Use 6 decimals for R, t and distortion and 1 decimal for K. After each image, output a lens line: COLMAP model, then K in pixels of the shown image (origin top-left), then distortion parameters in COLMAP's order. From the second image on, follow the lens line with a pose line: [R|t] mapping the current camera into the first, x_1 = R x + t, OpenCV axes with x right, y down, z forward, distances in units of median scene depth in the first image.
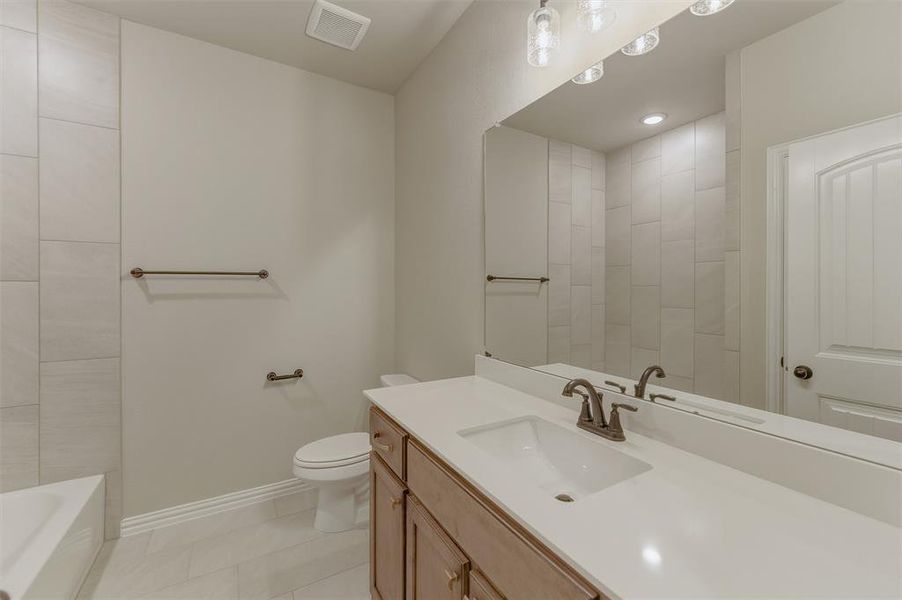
lens RADIAL K [[378.7, 0, 453.4], [0, 378.7, 294.2], [0, 0, 1]] dist [-0.002375, 0.001020]
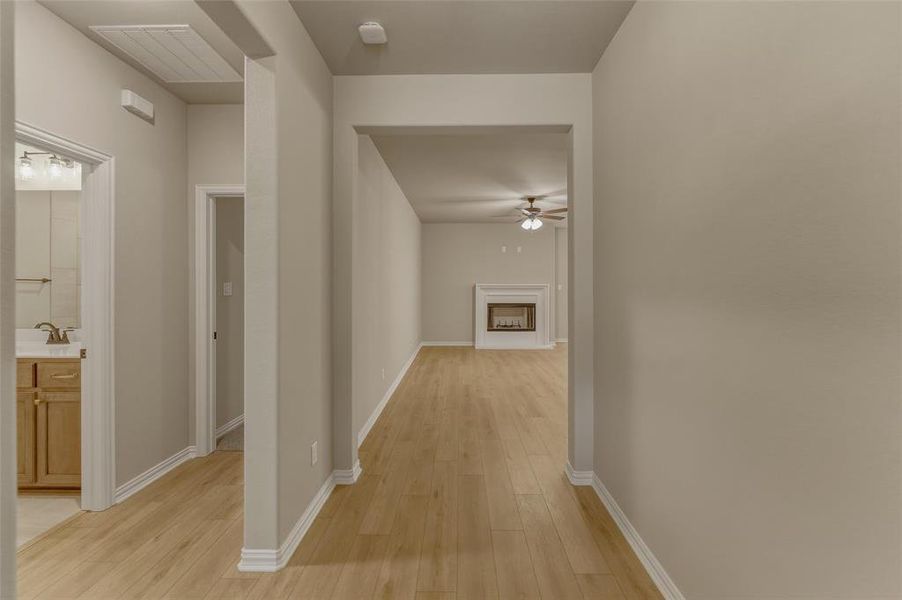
lens RADIAL K [[378.7, 0, 461.7], [0, 378.7, 287.3], [0, 0, 1]] dist [-0.002375, 0.001020]
pose [[0.517256, -0.005737, 0.855812, -0.188038], [0.016683, 0.999855, -0.003380, 0.017557], [-0.855668, 0.016026, 0.517277, -1.287154]]
